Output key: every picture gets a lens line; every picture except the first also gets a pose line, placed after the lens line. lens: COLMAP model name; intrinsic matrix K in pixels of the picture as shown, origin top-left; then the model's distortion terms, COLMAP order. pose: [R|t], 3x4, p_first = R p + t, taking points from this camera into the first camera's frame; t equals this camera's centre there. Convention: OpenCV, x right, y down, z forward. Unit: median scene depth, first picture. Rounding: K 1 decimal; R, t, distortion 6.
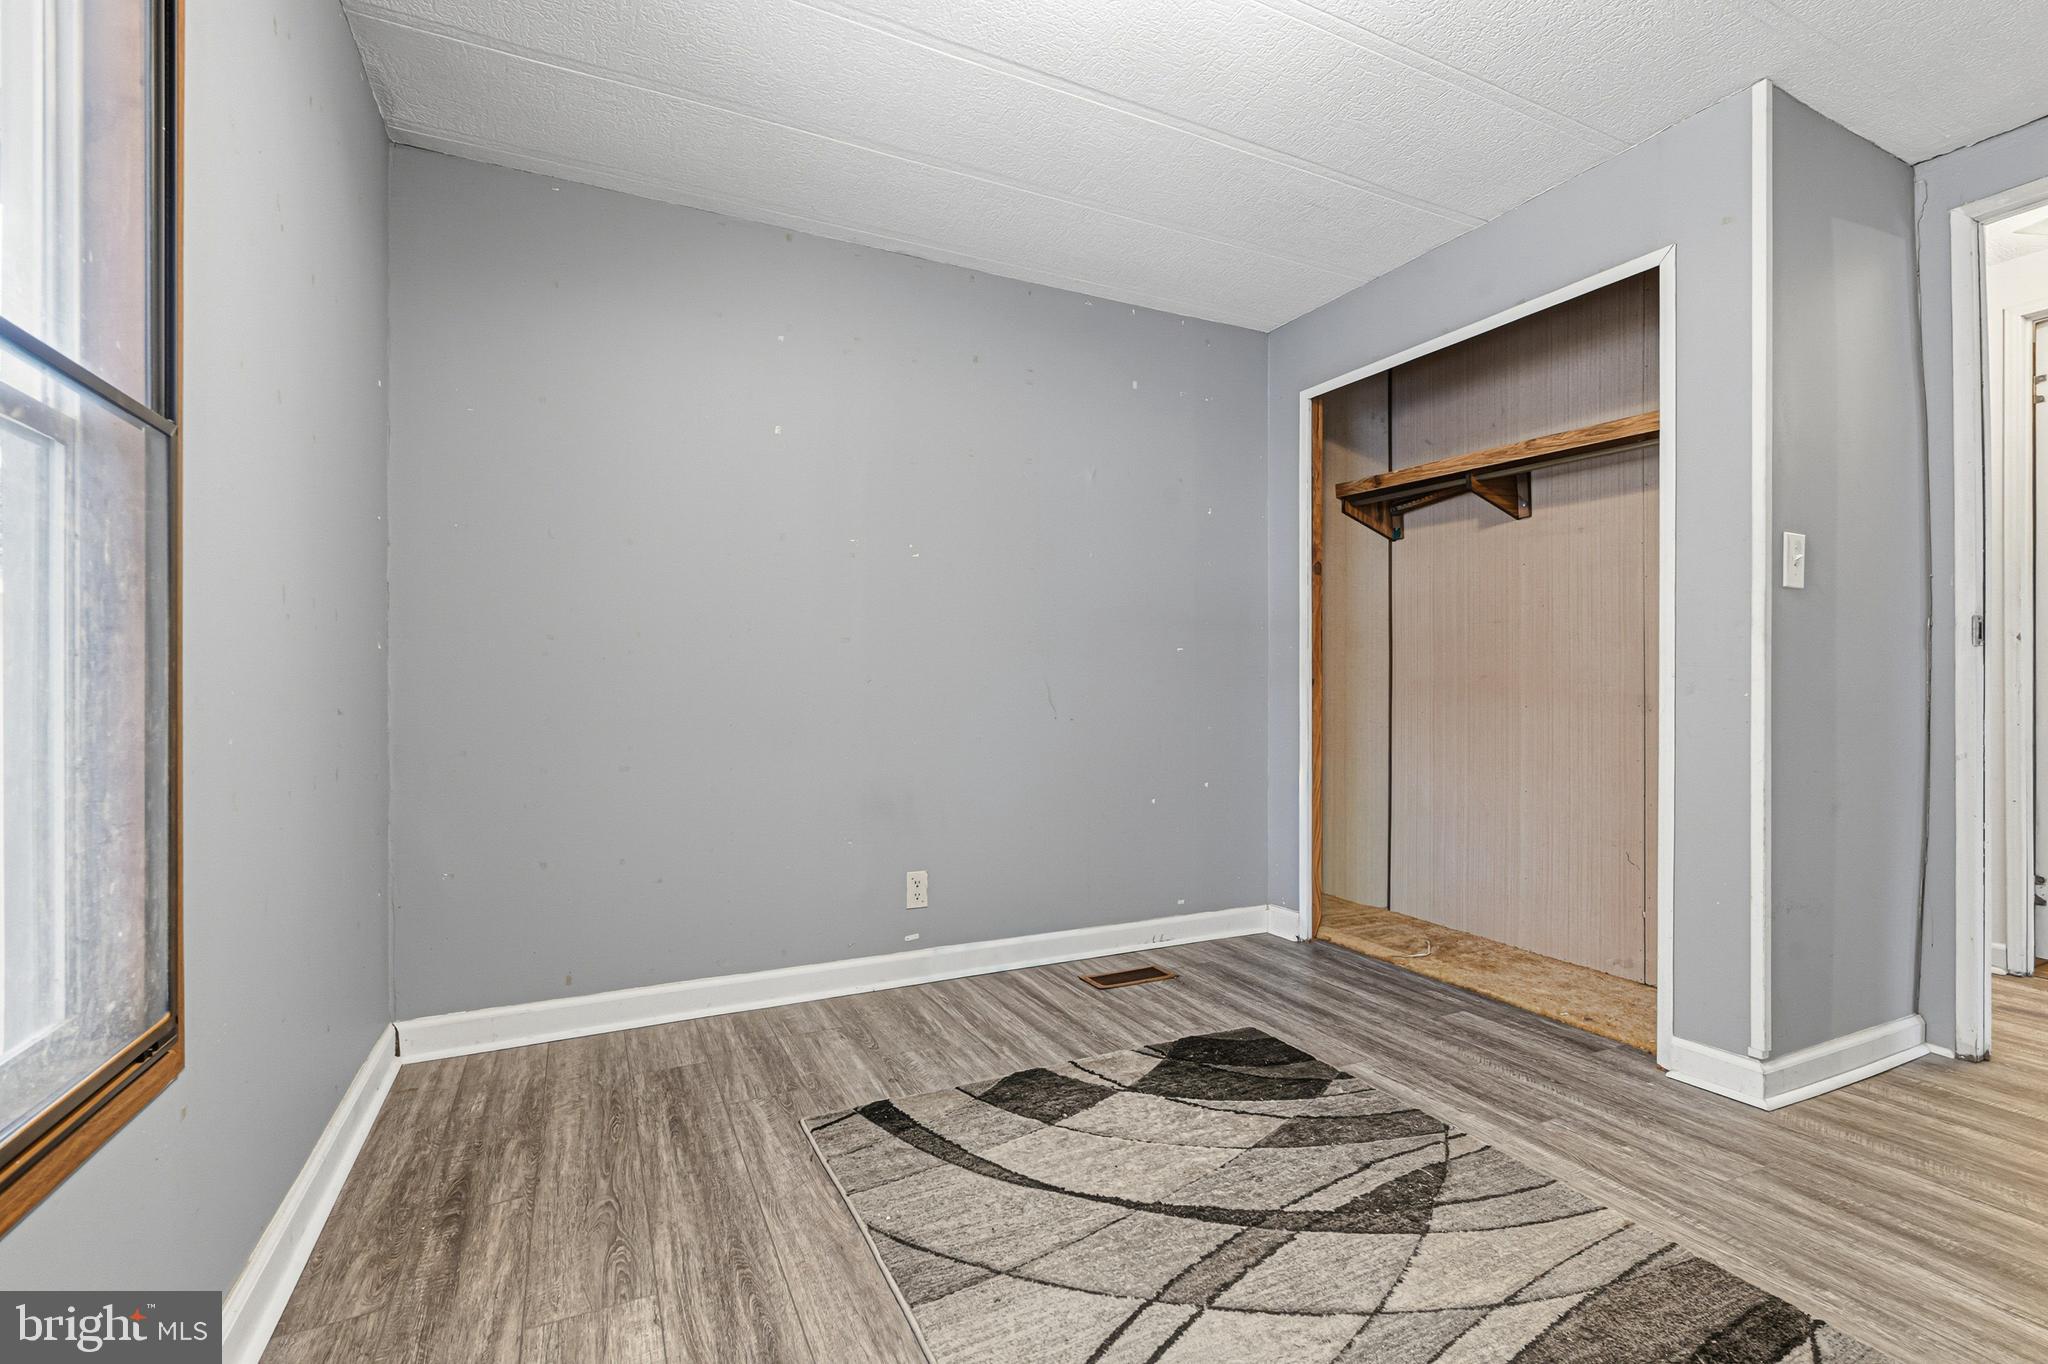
lens RADIAL K [[911.2, 0, 1016.6], [0, 911.2, 679.2], [0, 0, 1]] dist [-0.003524, -0.000463]
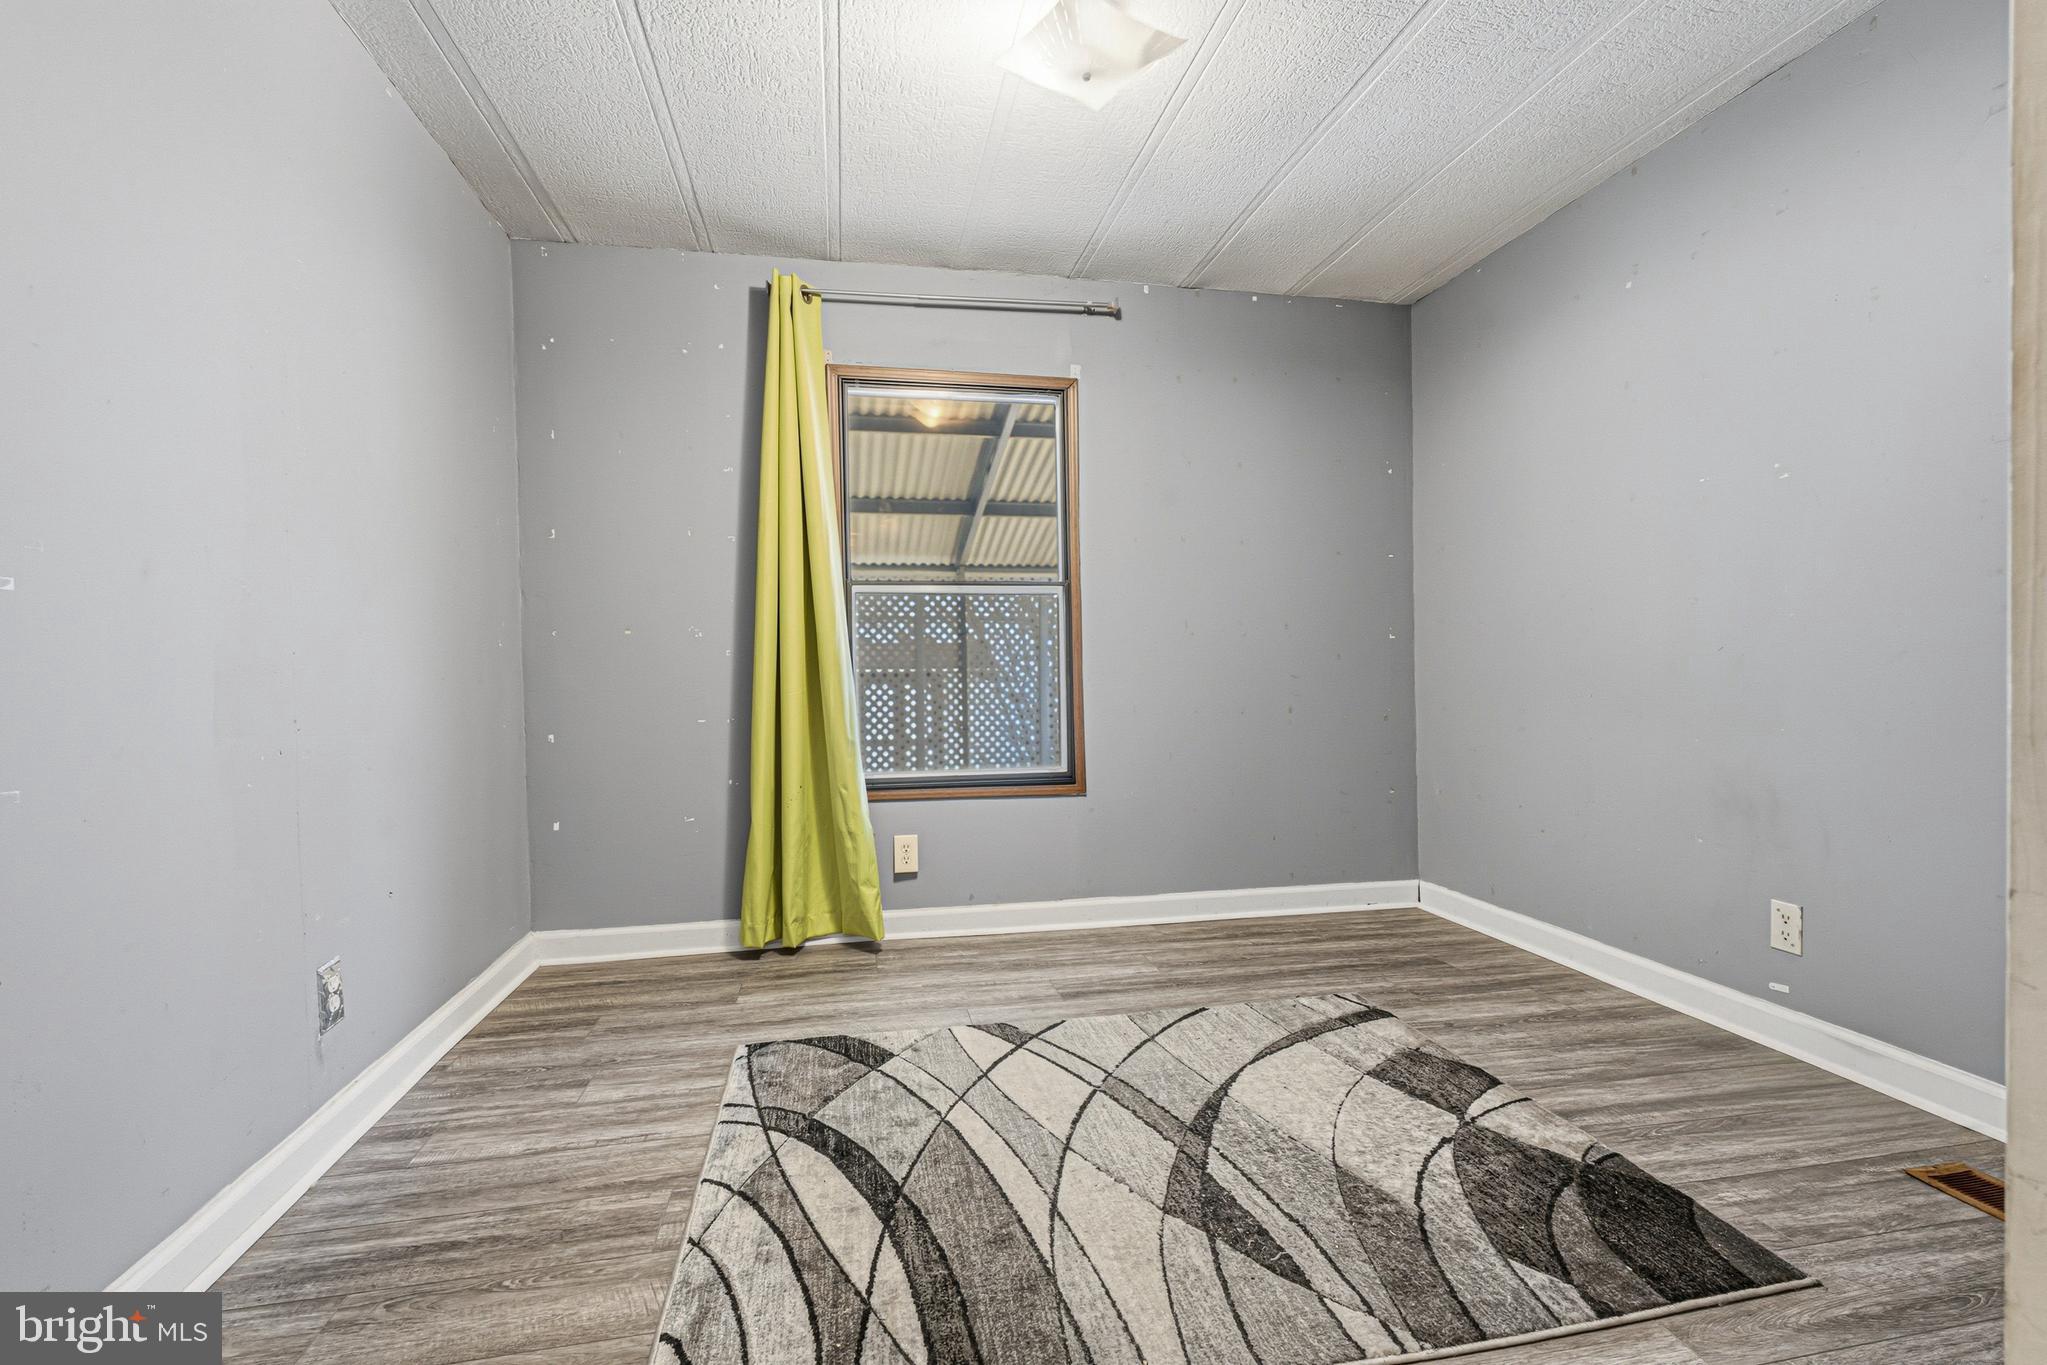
lens RADIAL K [[915.4, 0, 1025.2], [0, 915.4, 669.5], [0, 0, 1]] dist [-0.007026, 0.000695]
pose [[-0.252965, 0.001847, -0.967474, 1.029847], [0.019451, 0.999806, -0.003177, 0.015446], [0.967280, -0.019622, -0.252952, 0.795477]]
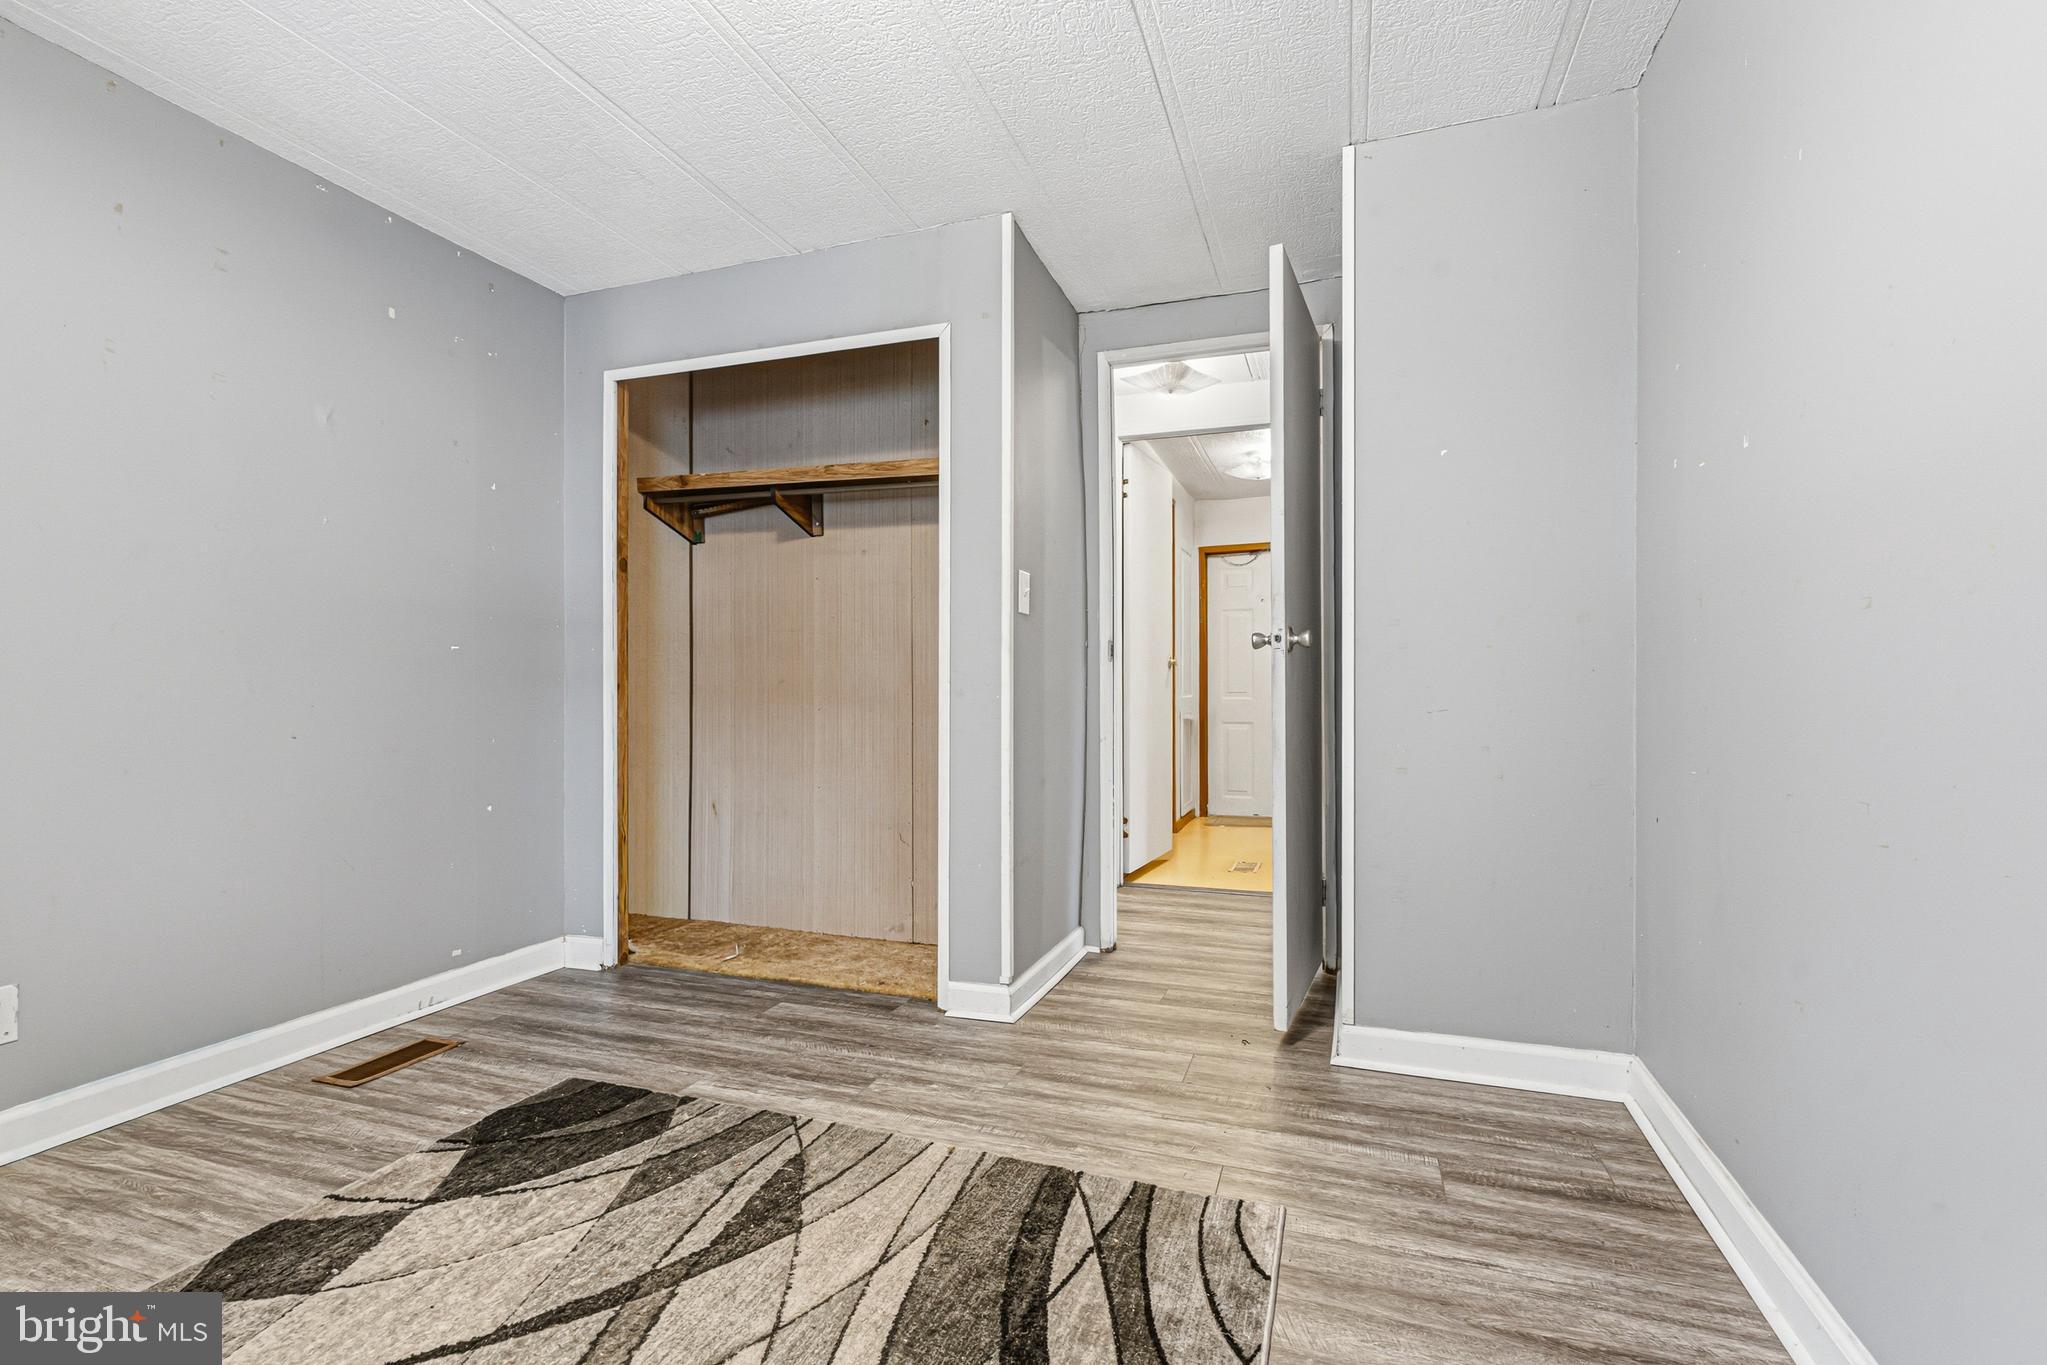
lens RADIAL K [[923.7, 0, 1023.5], [0, 923.7, 682.5], [0, 0, 1]] dist [-0.005027, 0.000149]
pose [[0.708845, 0.002896, 0.705358, -0.071324], [-0.000783, 0.999994, -0.003318, 0.002285], [-0.705364, 0.001800, 0.708843, 0.067689]]
